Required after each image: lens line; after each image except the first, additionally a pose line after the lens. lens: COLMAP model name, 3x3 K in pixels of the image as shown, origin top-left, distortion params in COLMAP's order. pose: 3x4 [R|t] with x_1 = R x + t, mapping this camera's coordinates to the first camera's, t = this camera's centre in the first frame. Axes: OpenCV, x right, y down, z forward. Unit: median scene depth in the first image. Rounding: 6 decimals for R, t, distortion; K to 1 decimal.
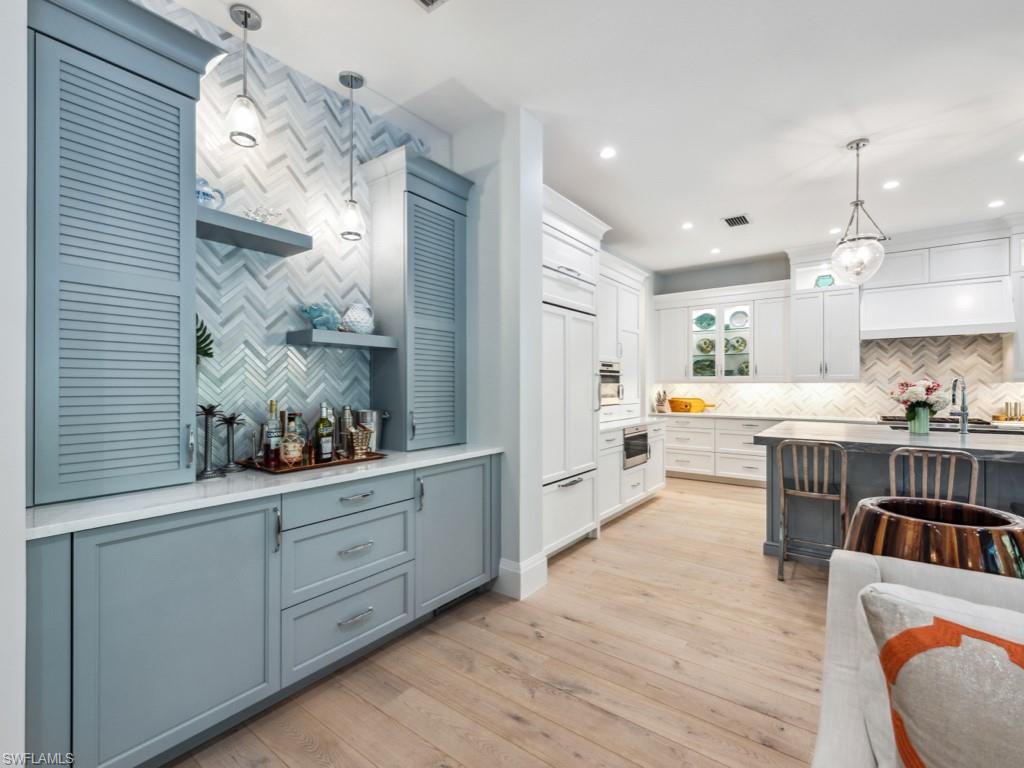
lens RADIAL K [[464.7, 0, 509.4], [0, 464.7, 385.1], [0, 0, 1]] dist [0.010039, -0.001560]
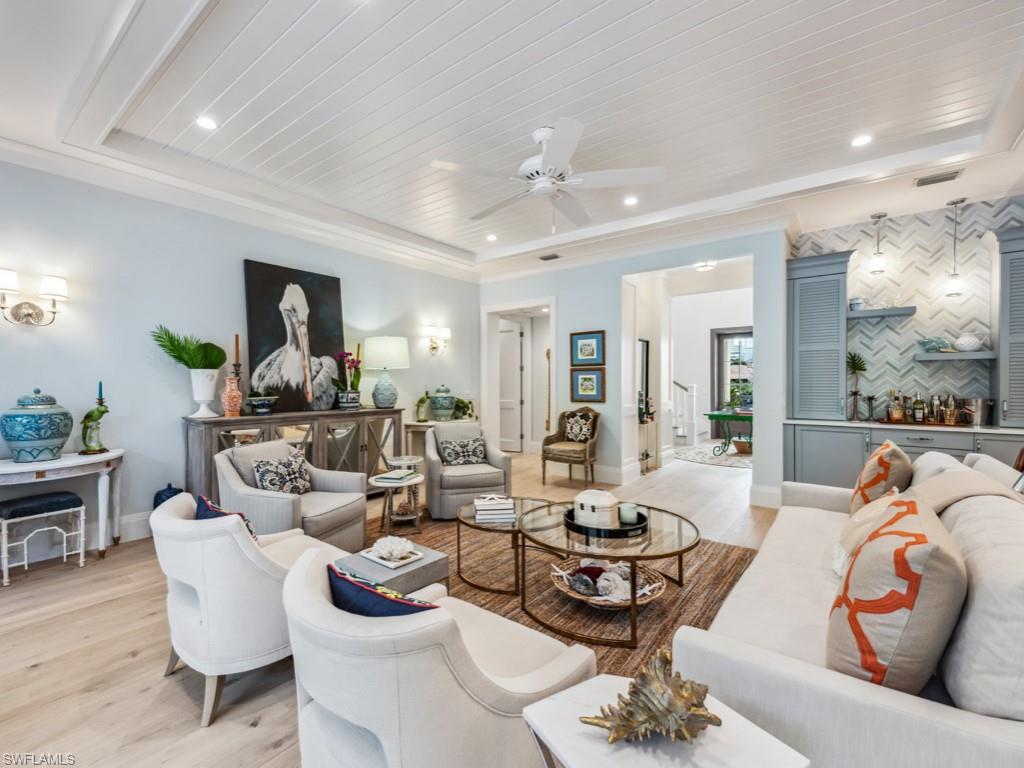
lens RADIAL K [[444.9, 0, 511.9], [0, 444.9, 386.5], [0, 0, 1]] dist [0.010116, -0.000379]
pose [[-0.020218, 0.007120, -0.999770, 1.191979], [0.002160, 0.999973, 0.007078, -0.001488], [0.999793, -0.002017, -0.020233, -0.515453]]
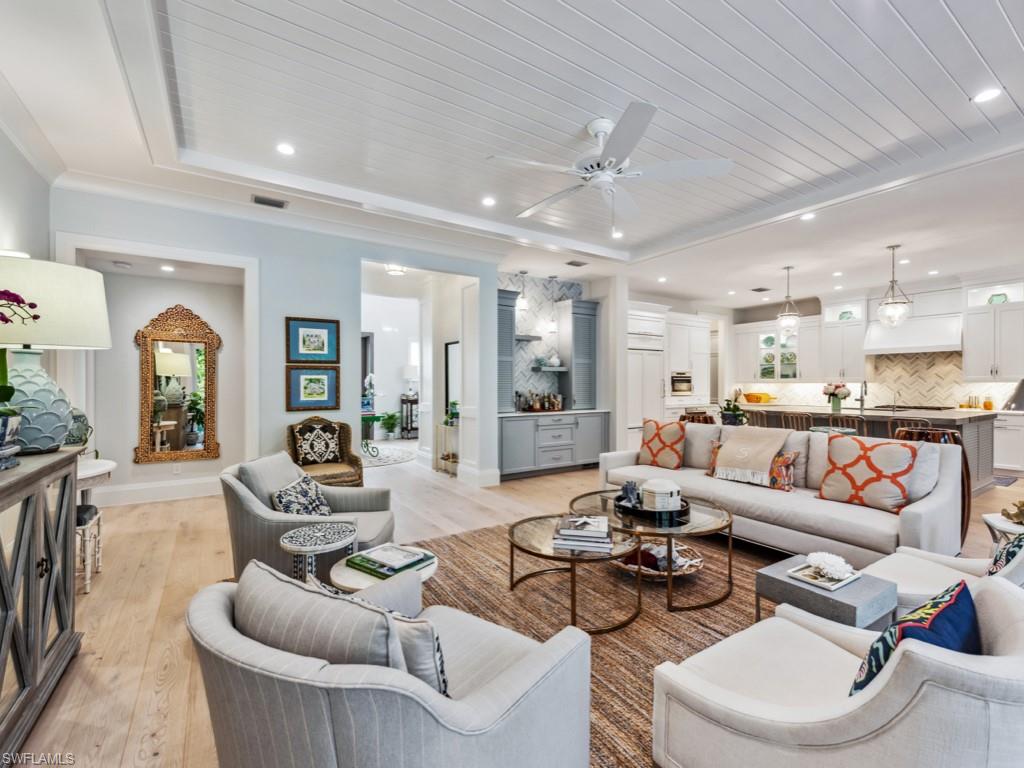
lens RADIAL K [[444.9, 0, 508.5], [0, 444.9, 384.6], [0, 0, 1]] dist [0.010116, -0.000379]
pose [[0.937601, -0.000817, -0.347713, 0.312706], [0.001473, 0.999998, 0.001623, -0.007003], [0.347711, -0.002034, 0.937600, -1.461538]]
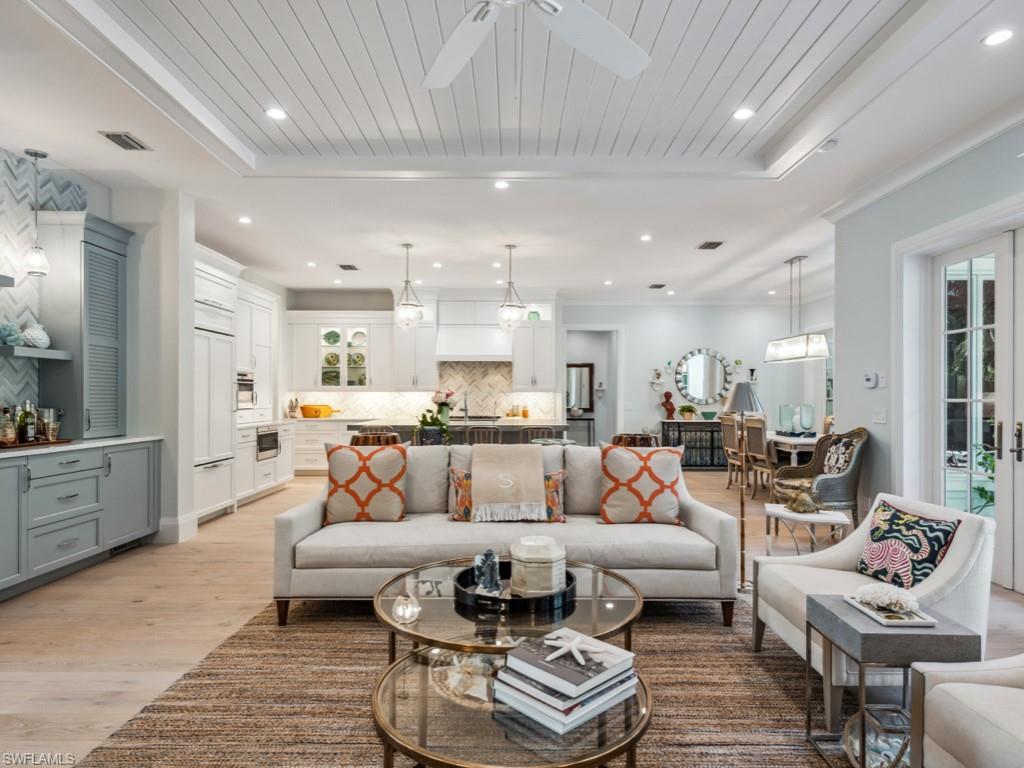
lens RADIAL K [[595.1, 0, 504.5], [0, 595.1, 395.8], [0, 0, 1]] dist [0.020272, -0.006357]
pose [[0.804699, 0.004025, 0.593669, -0.253931], [-0.003343, 0.999992, -0.002248, 0.018348], [-0.593674, -0.000175, 0.804706, -1.013416]]
